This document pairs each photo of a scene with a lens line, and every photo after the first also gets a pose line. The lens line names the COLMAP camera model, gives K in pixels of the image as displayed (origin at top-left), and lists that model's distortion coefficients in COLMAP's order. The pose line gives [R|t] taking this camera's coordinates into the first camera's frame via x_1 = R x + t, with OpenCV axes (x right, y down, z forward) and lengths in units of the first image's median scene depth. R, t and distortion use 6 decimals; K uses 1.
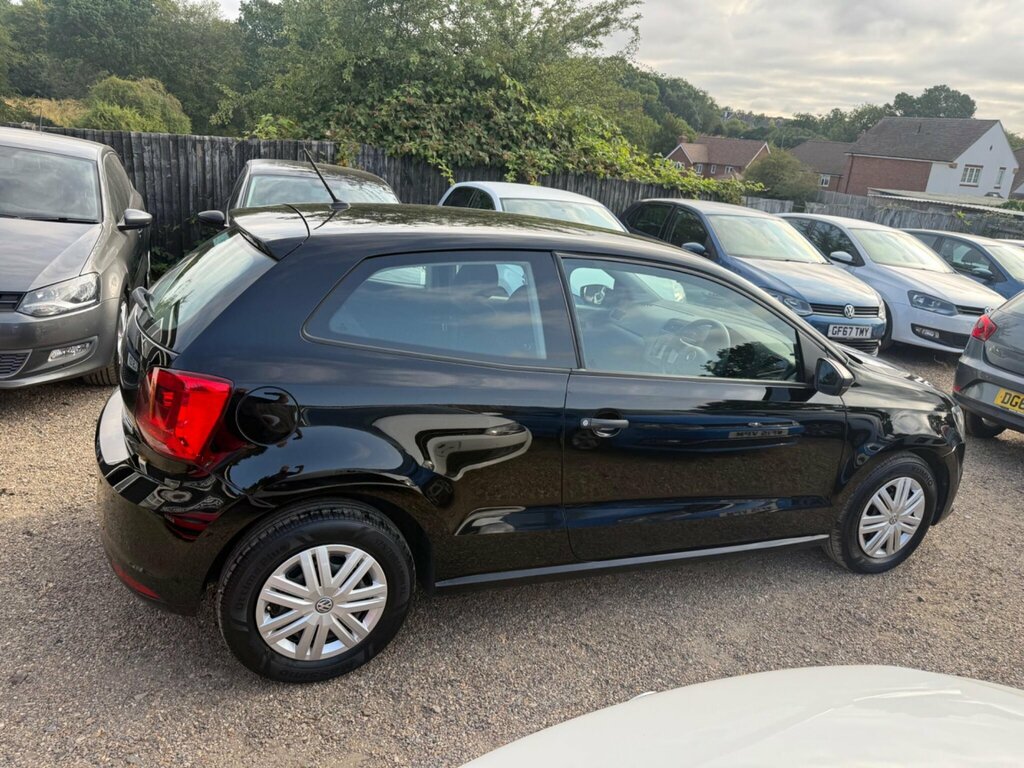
lens RADIAL K [[707.6, 0, 519.8], [0, 707.6, 385.2], [0, 0, 1]] dist [0.034732, -0.041185]
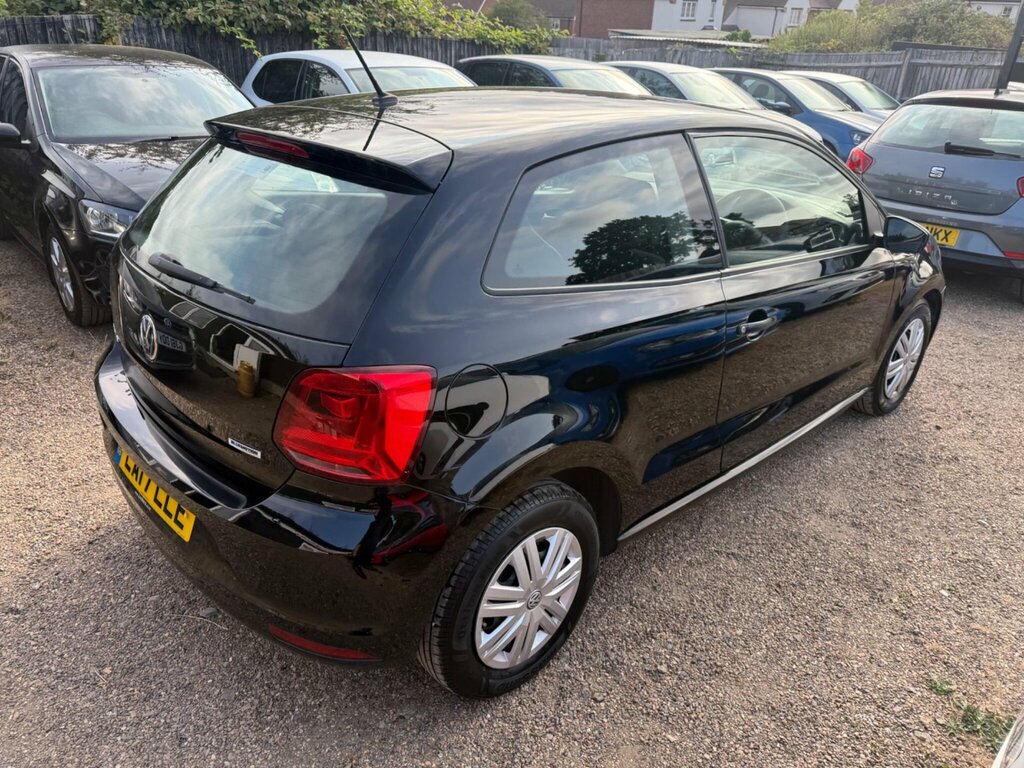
lens RADIAL K [[718.4, 0, 506.9], [0, 718.4, 385.4], [0, 0, 1]] dist [0.005793, -0.010788]
pose [[0.941468, -0.203887, 0.268456, -0.133790], [0.155487, 0.969232, 0.190824, -0.028768], [-0.299103, -0.137914, 0.944202, 0.068085]]
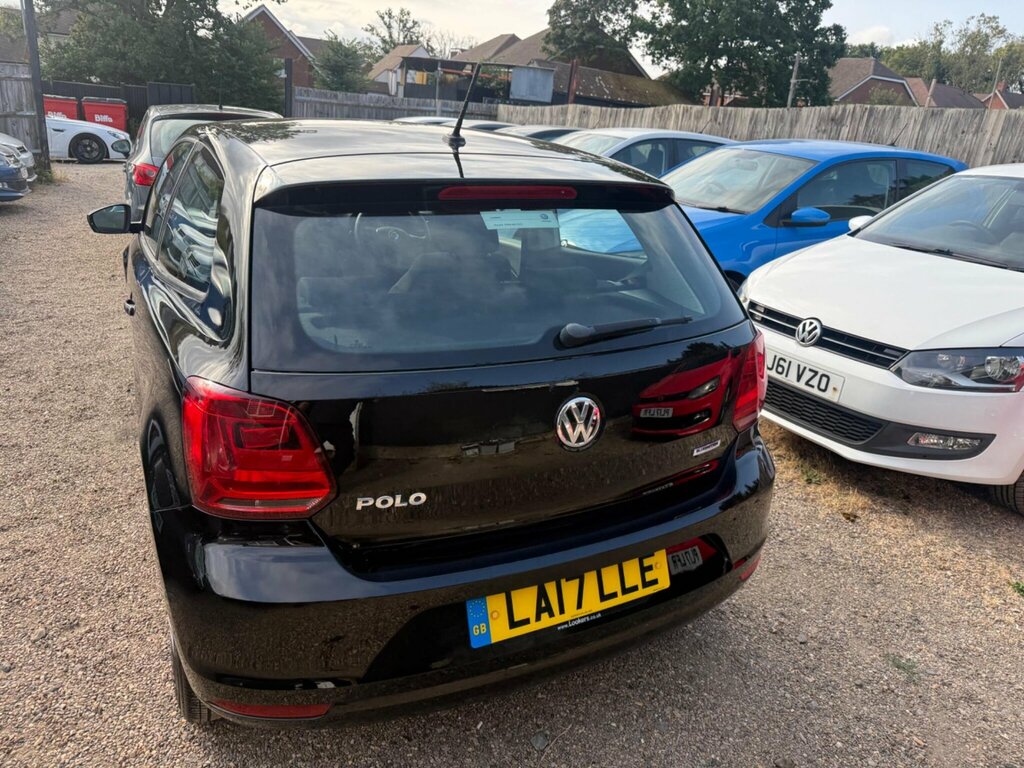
lens RADIAL K [[720.5, 0, 508.0], [0, 720.5, 377.6], [0, 0, 1]] dist [0.008492, -0.013288]
pose [[-0.042738, -0.442019, 0.895987, -0.342494], [0.229551, 0.868470, 0.439393, -0.117476], [-0.972358, 0.224453, 0.064349, 0.318757]]
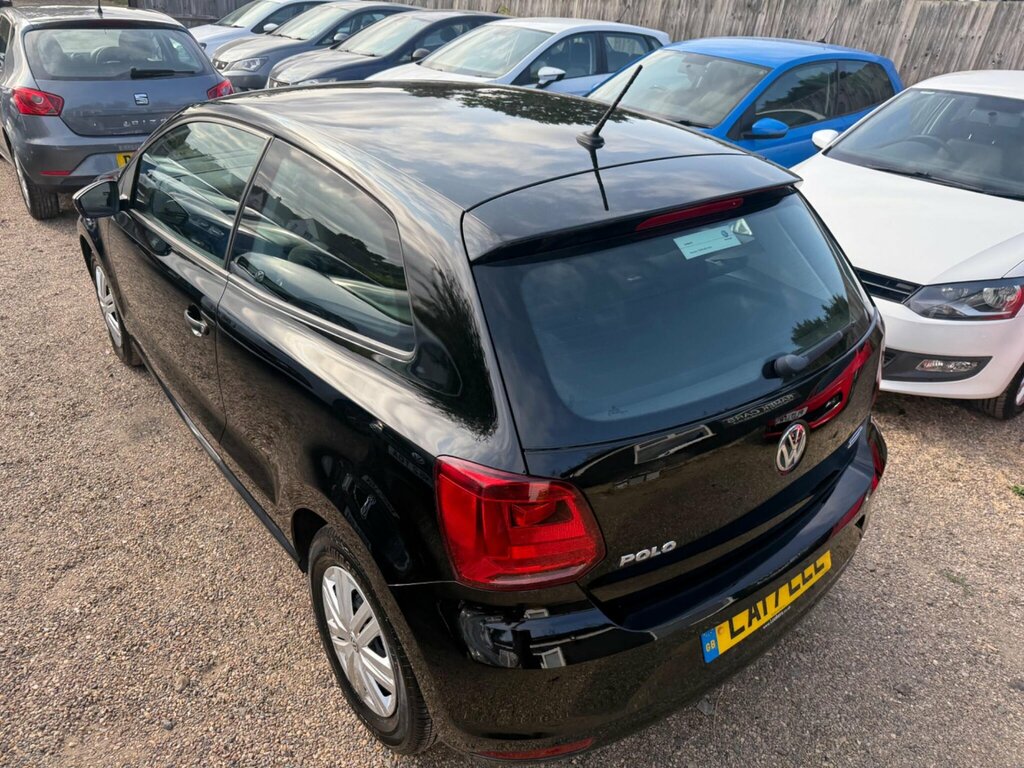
lens RADIAL K [[719.9, 0, 506.2], [0, 719.9, 387.6], [0, 0, 1]] dist [-0.002284, -0.000973]
pose [[-0.229976, -0.577282, 0.783490, -0.305454], [0.210872, 0.756383, 0.619207, -0.172144], [-0.950076, 0.307618, -0.052217, 0.396548]]
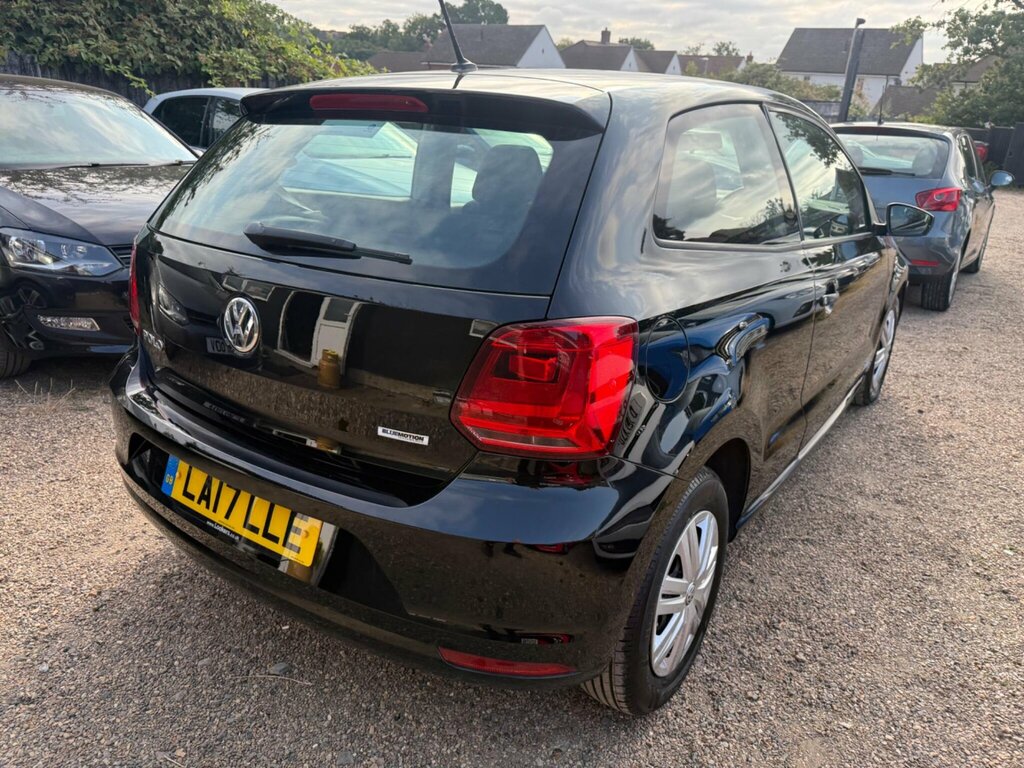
lens RADIAL K [[722.1, 0, 508.8], [0, 722.1, 386.4], [0, 0, 1]] dist [-0.002881, -0.002379]
pose [[0.858802, -0.245791, 0.449495, -0.203792], [0.200400, 0.968655, 0.146793, -0.015784], [-0.471486, -0.035987, 0.881139, 0.117083]]
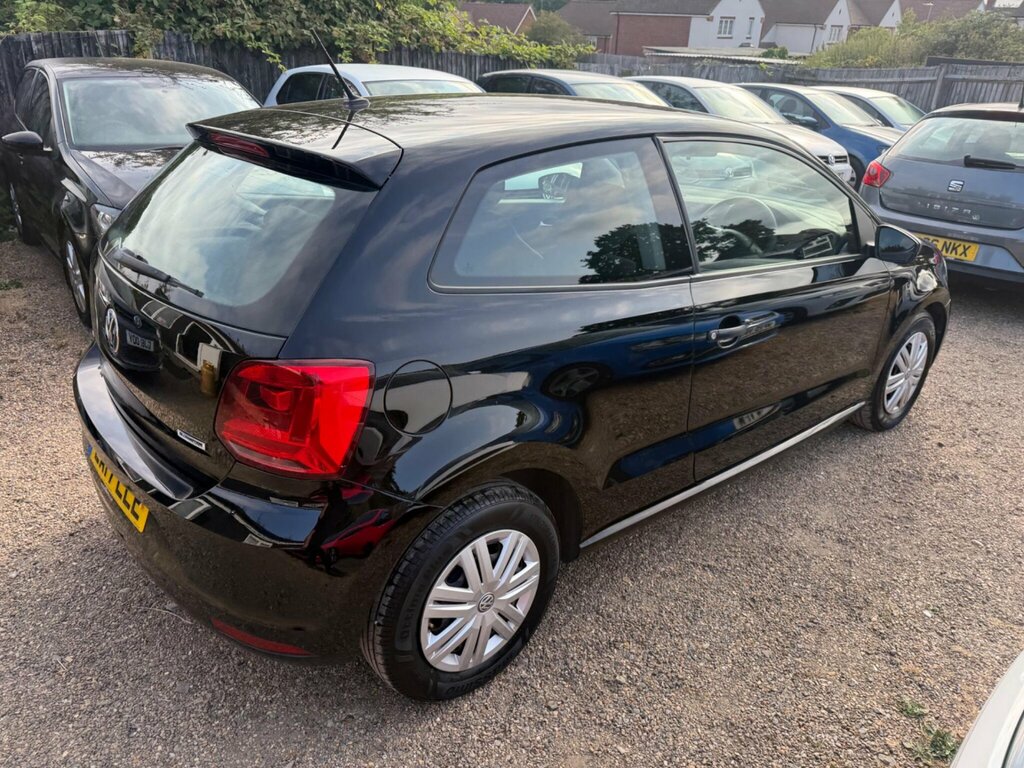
lens RADIAL K [[718.7, 0, 504.8], [0, 718.7, 381.1], [0, 0, 1]] dist [0.004734, -0.009356]
pose [[0.957032, -0.177983, 0.228936, -0.111140], [0.143521, 0.976730, 0.159376, -0.020859], [-0.251975, -0.119671, 0.960306, 0.061099]]
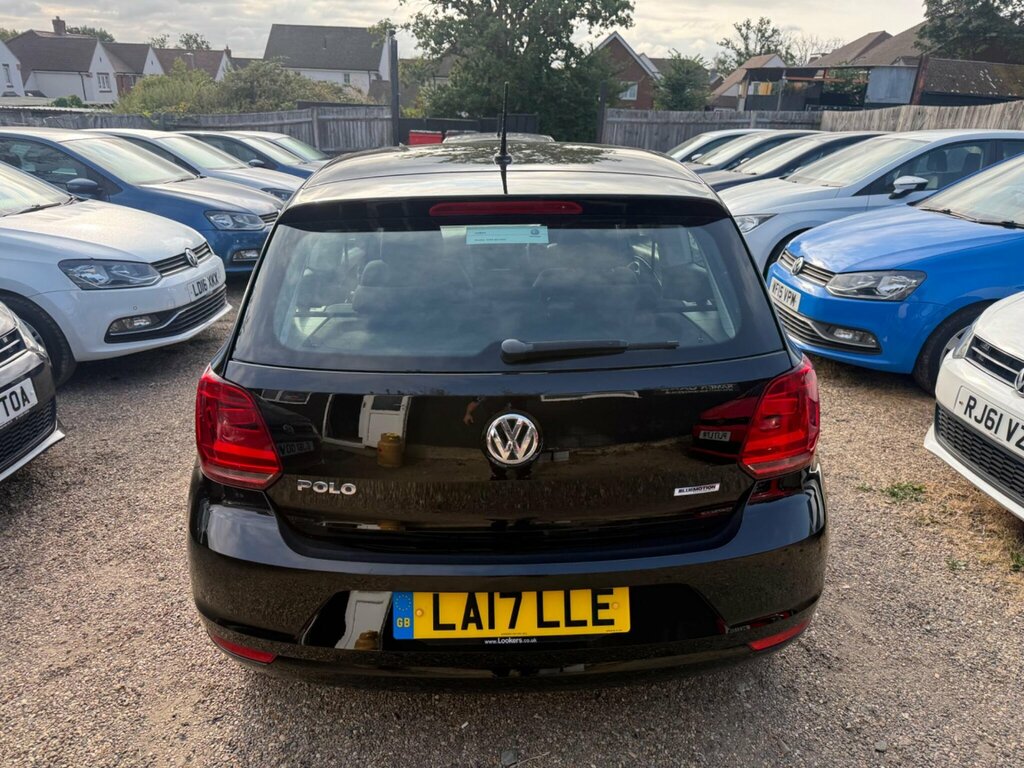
lens RADIAL K [[719.9, 0, 507.5], [0, 719.9, 388.1], [0, 0, 1]] dist [0.007955, -0.012796]
pose [[0.384180, -0.417855, 0.823288, -0.327670], [0.310144, 0.898310, 0.311206, -0.089873], [-0.869607, 0.135779, 0.474708, 0.223834]]
